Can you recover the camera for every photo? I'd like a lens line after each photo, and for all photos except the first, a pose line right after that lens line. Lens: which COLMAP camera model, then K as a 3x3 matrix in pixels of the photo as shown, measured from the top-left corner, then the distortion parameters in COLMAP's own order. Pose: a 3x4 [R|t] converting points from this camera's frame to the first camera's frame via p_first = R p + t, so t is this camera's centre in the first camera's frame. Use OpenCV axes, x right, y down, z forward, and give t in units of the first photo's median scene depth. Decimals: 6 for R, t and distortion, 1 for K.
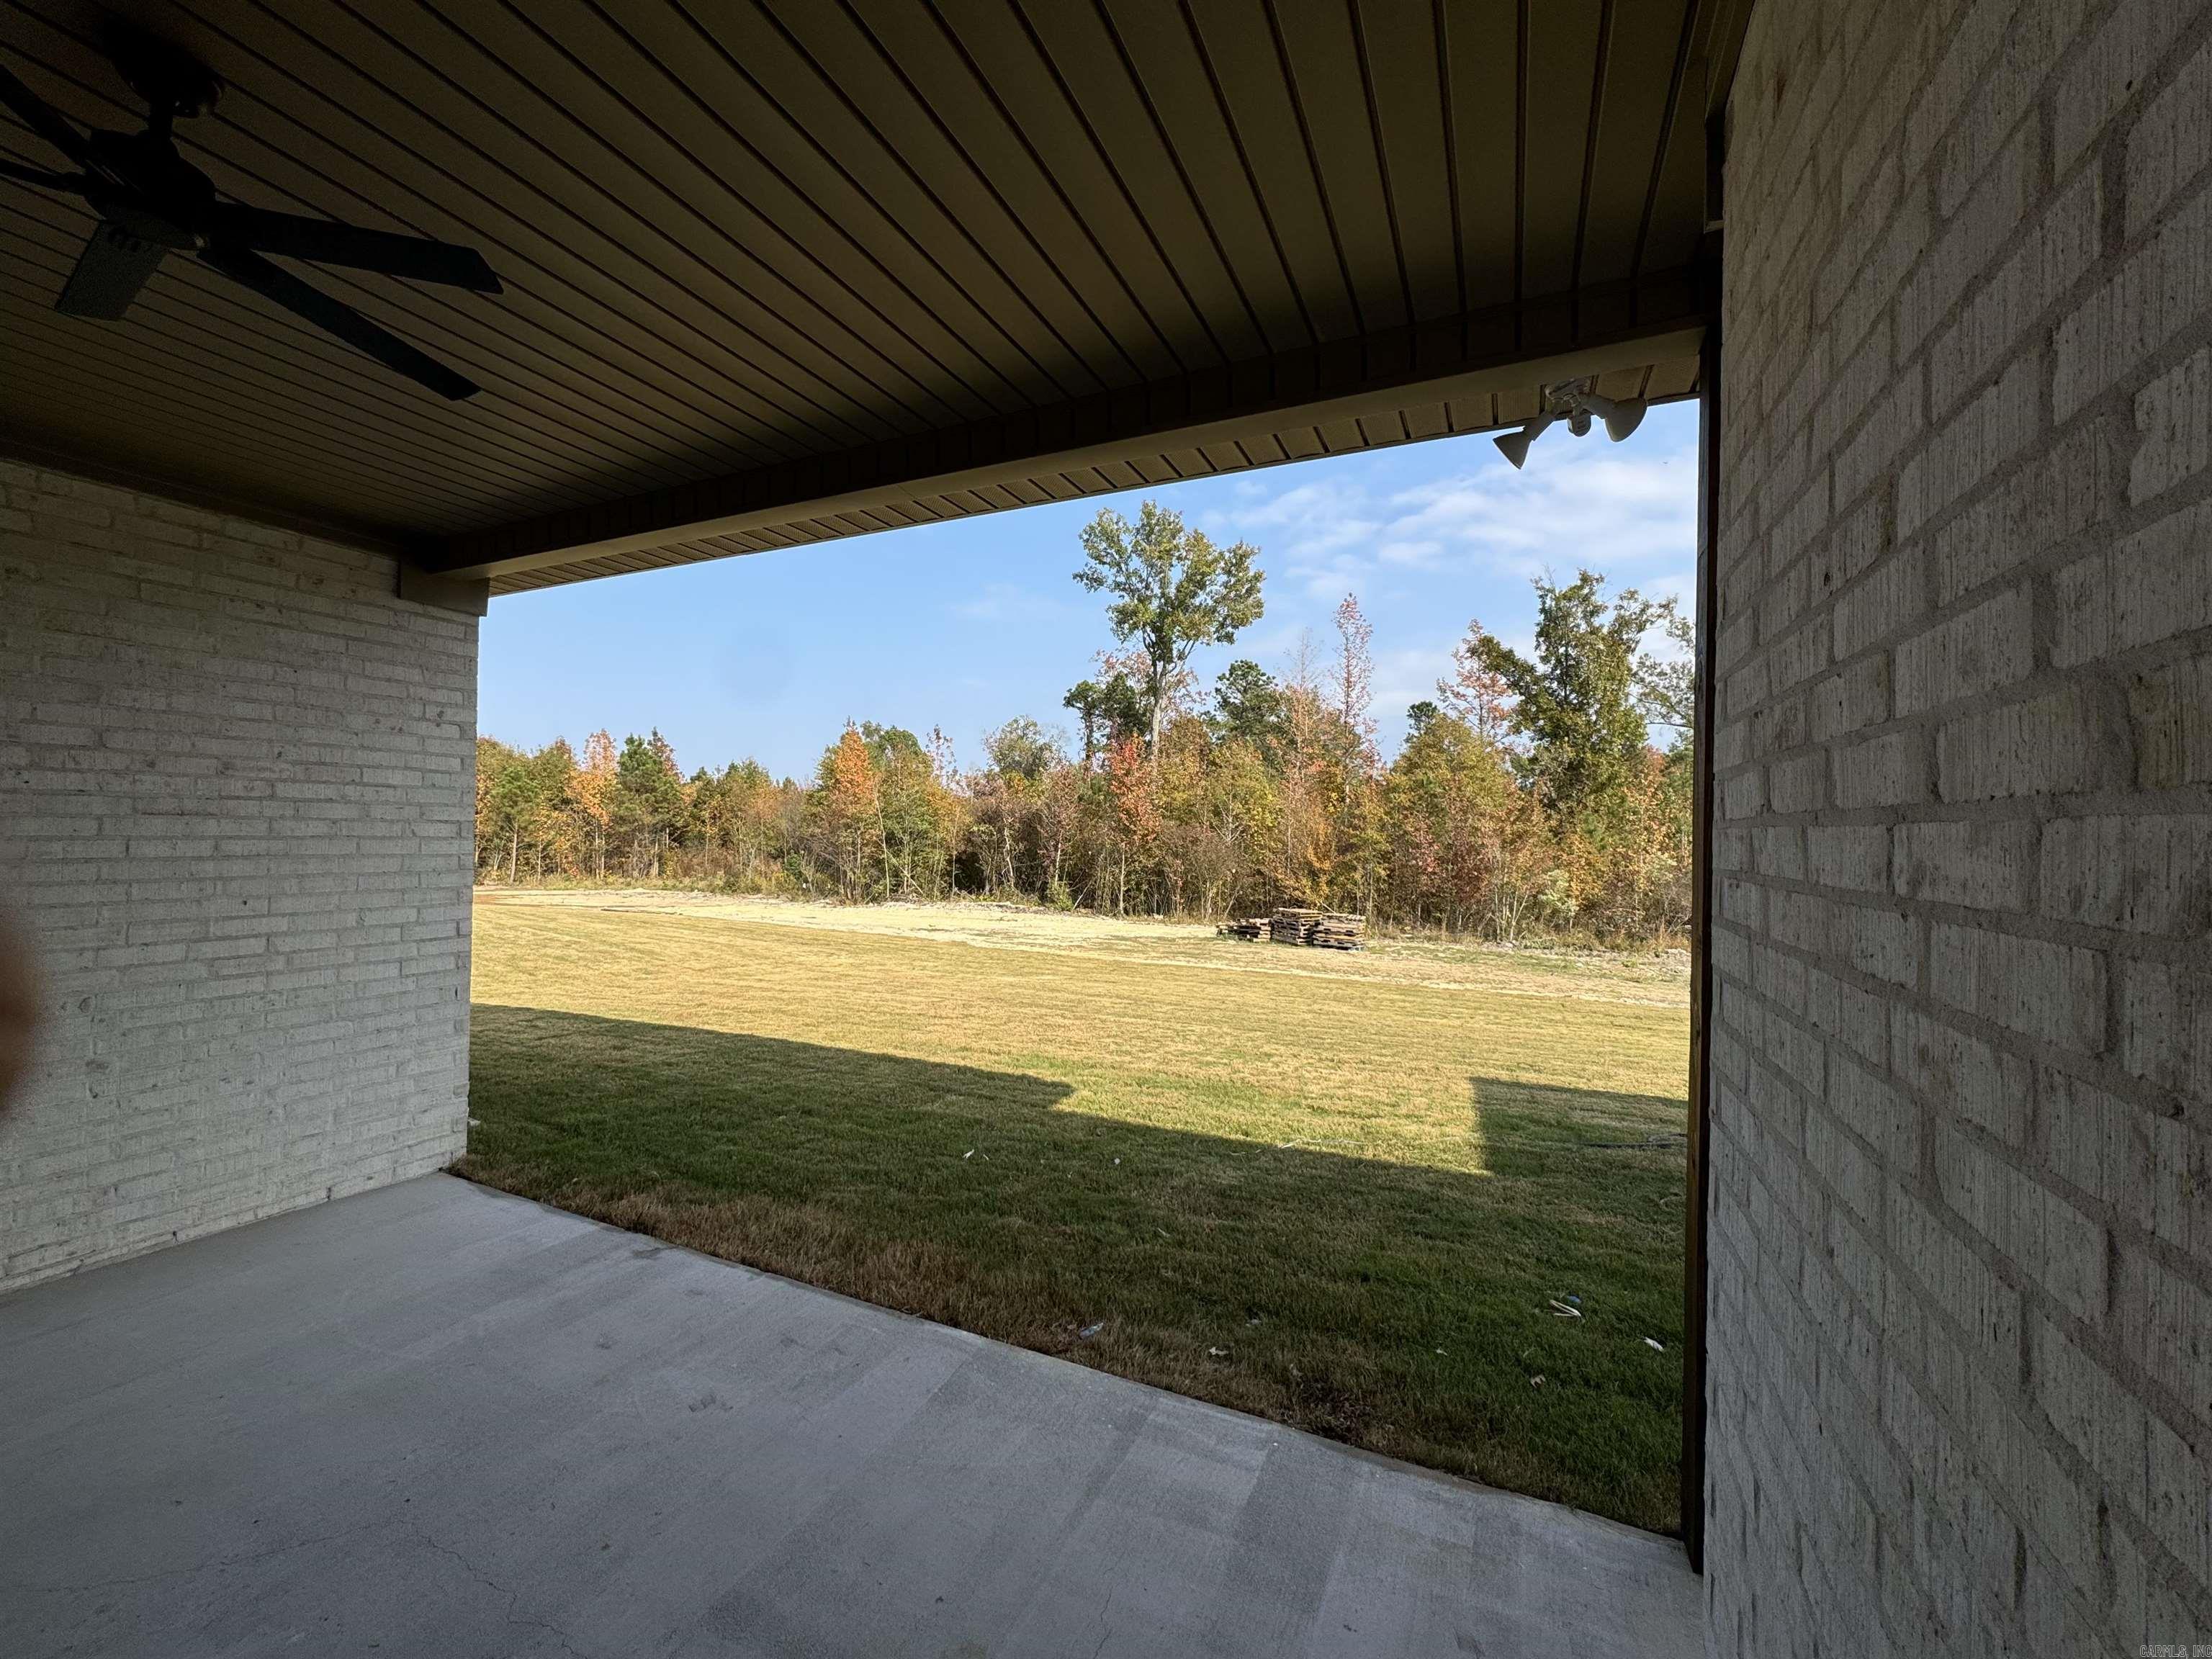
lens RADIAL K [[881.7, 0, 1103.9], [0, 881.7, 816.3], [0, 0, 1]] dist [-0.002197, -0.000308]
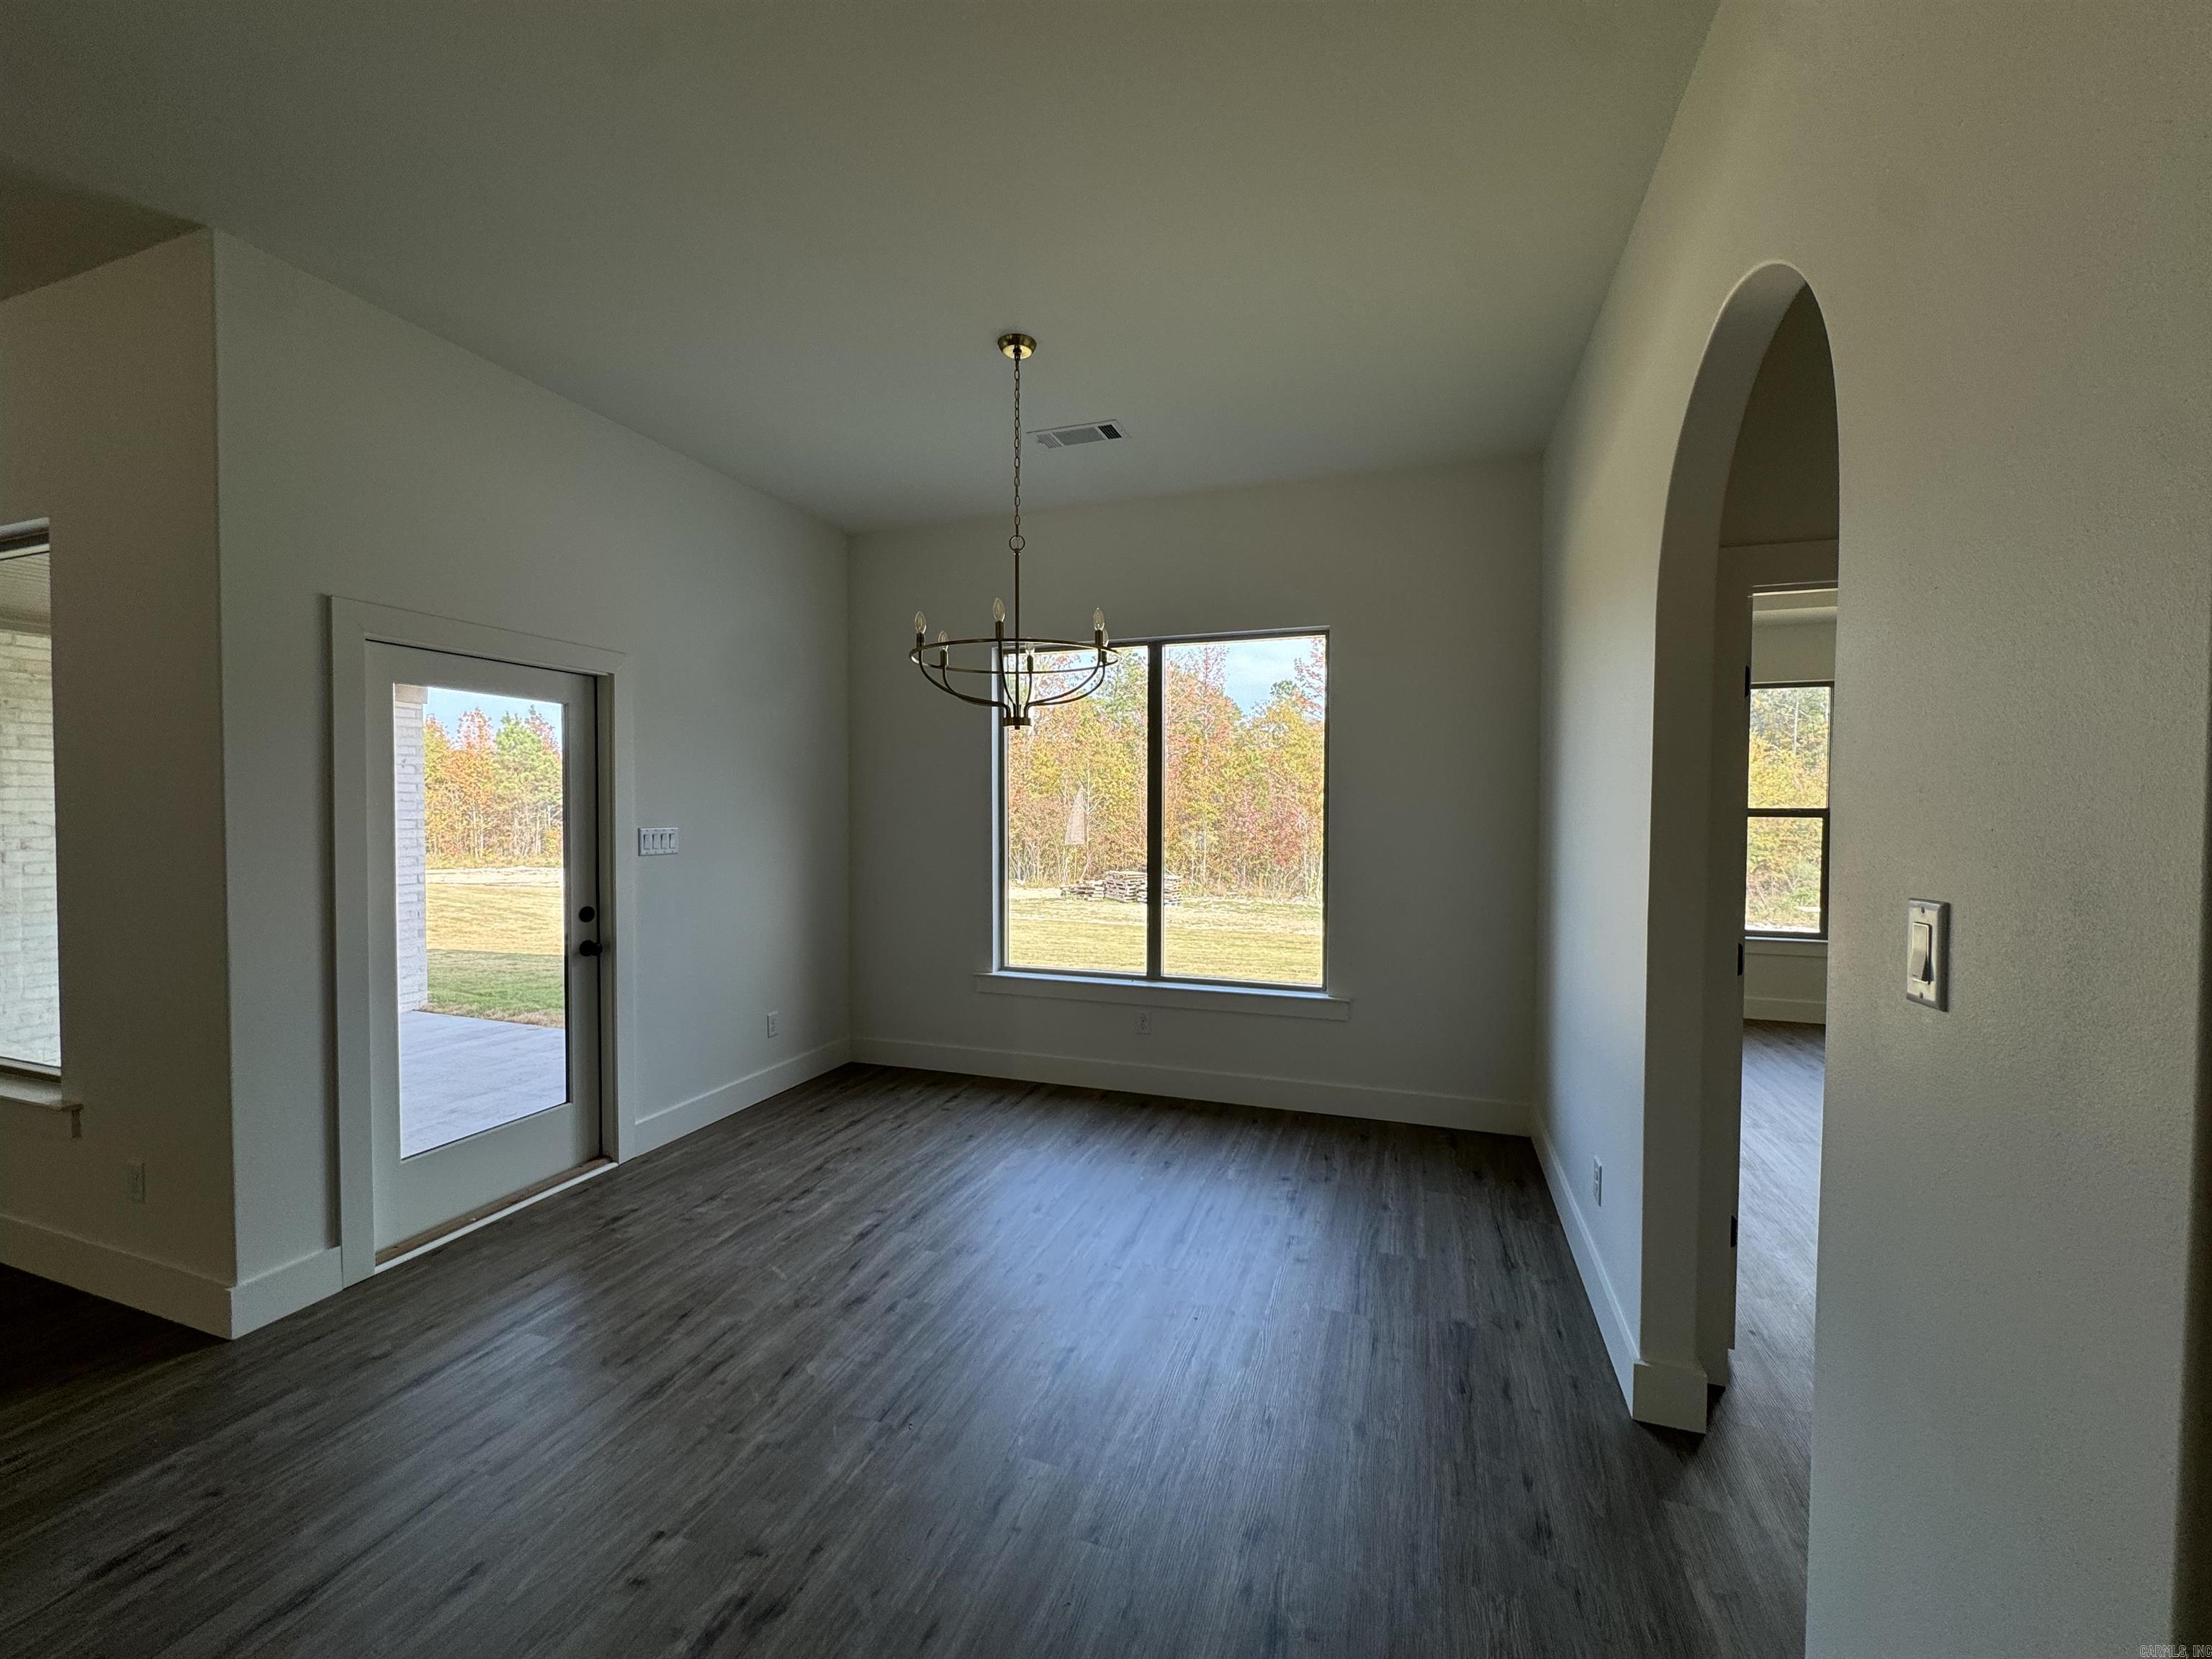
lens RADIAL K [[881.7, 0, 1105.6], [0, 881.7, 818.0], [0, 0, 1]] dist [-0.002197, -0.000308]
pose [[0.994656, -0.014024, 0.102292, 0.060395], [0.010304, 0.999269, 0.036803, -0.006147], [-0.102733, -0.035553, 0.994073, -0.116486]]
